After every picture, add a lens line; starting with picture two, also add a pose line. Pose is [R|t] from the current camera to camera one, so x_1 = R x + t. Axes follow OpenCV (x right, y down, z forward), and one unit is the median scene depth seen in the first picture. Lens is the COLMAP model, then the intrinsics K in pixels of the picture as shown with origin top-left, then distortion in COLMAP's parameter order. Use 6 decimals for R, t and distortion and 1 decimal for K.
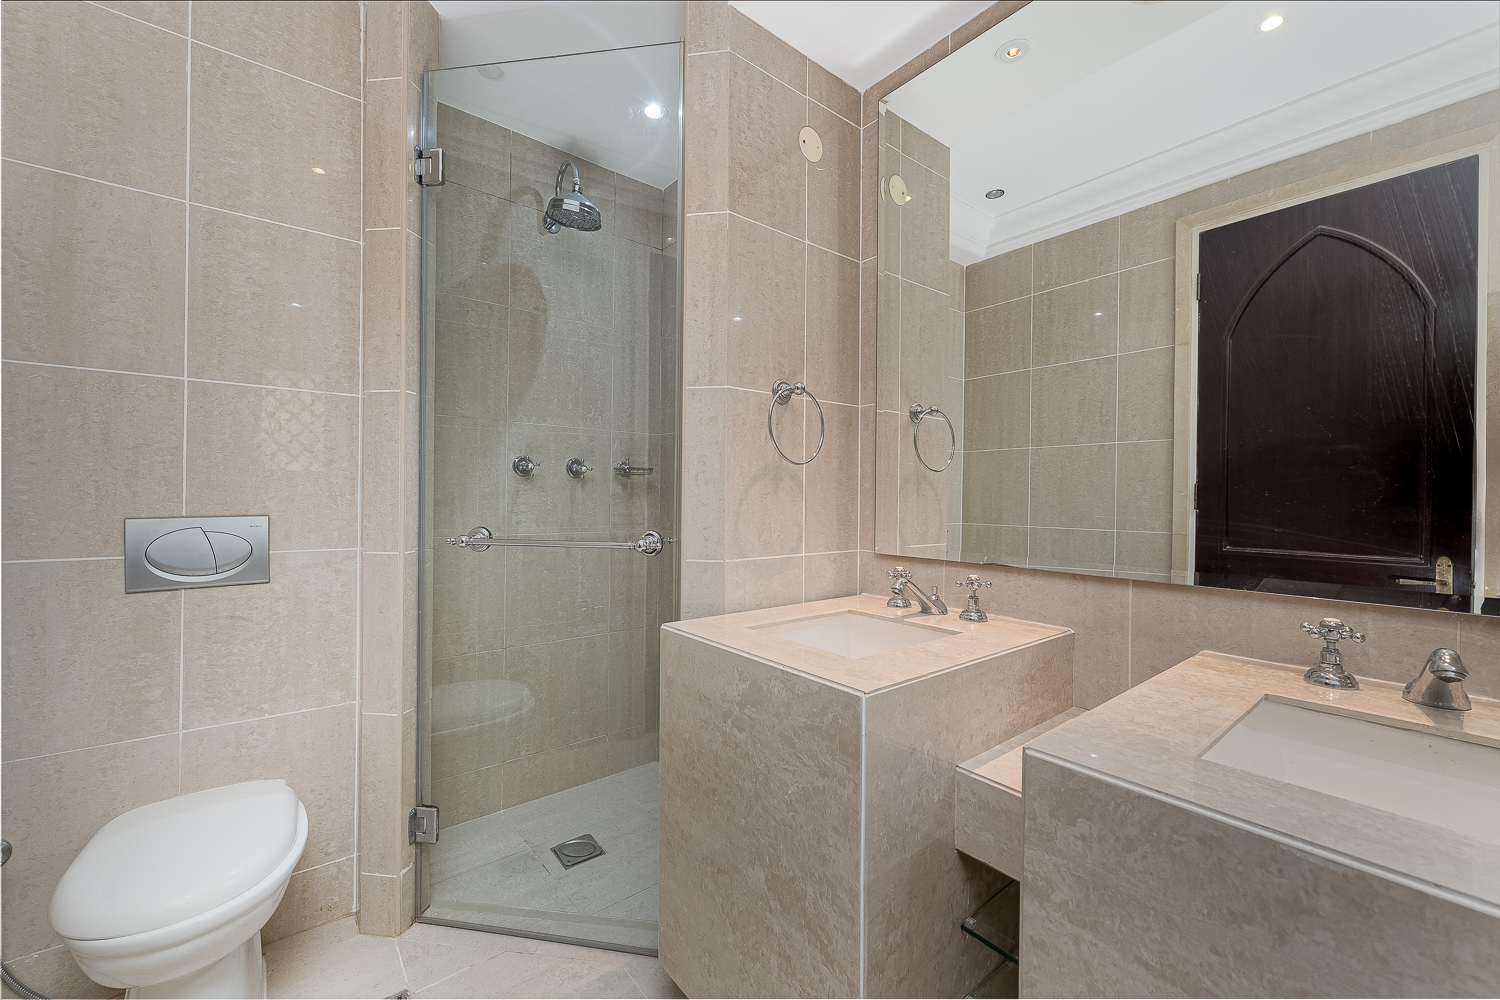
lens RADIAL K [[592.5, 0, 750.9], [0, 592.5, 499.6], [0, 0, 1]] dist [0.001524, -0.000594]
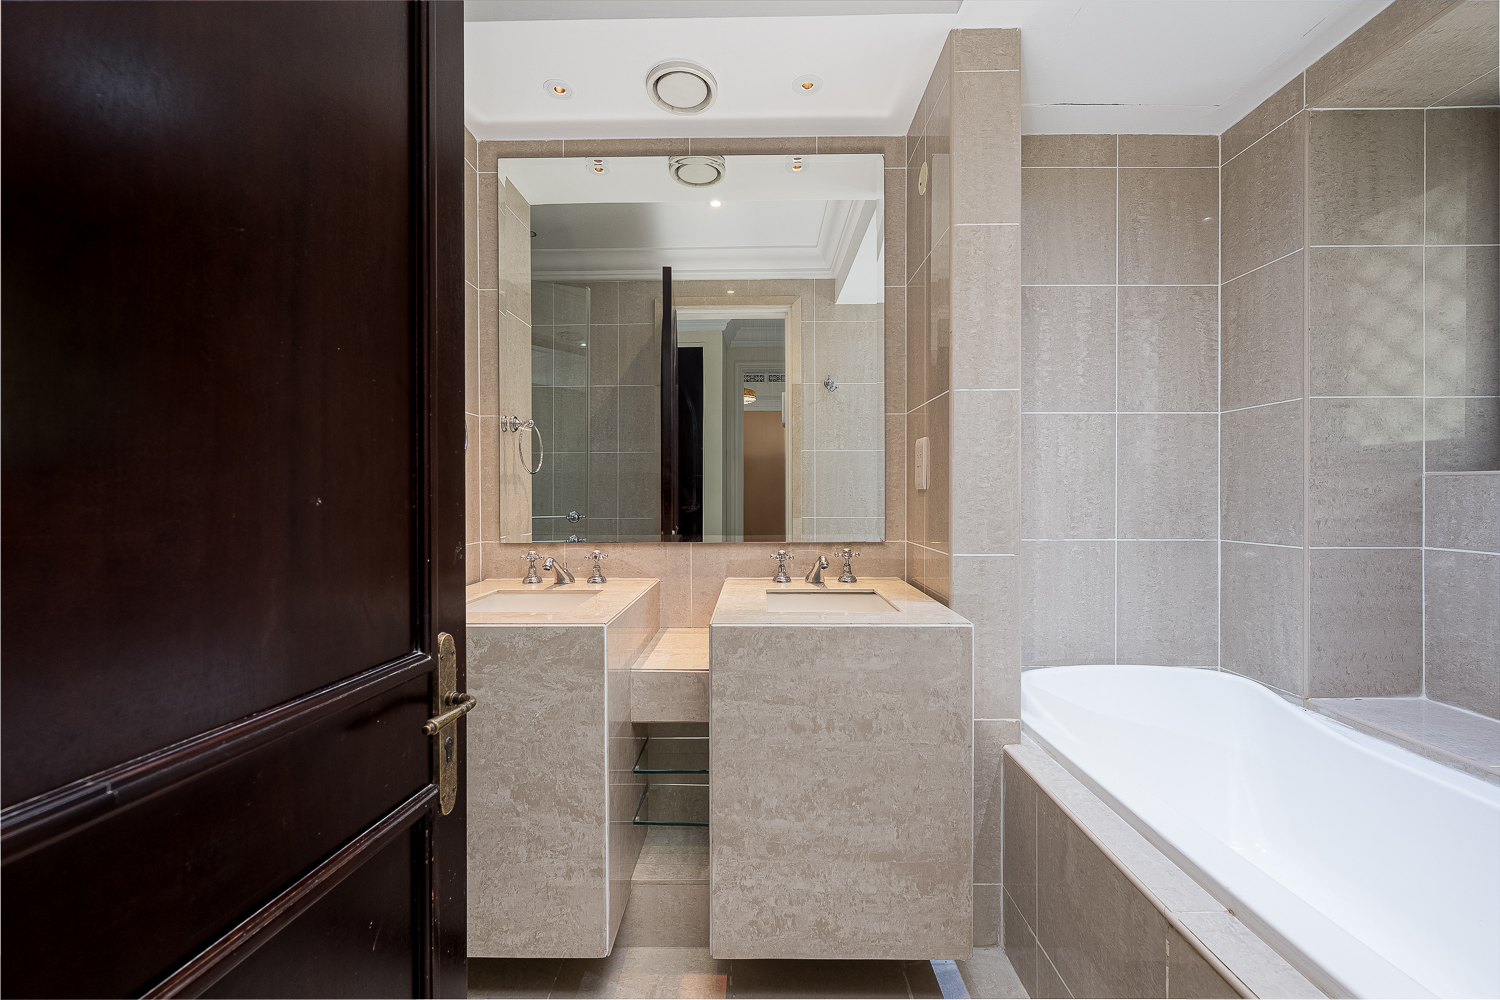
lens RADIAL K [[592.5, 0, 748.9], [0, 592.5, 497.5], [0, 0, 1]] dist [0.001524, -0.000594]
pose [[0.637767, -0.014676, 0.770090, -0.655626], [0.011833, 0.999887, 0.009255, -0.007521], [-0.770139, 0.003210, 0.637869, -0.228948]]
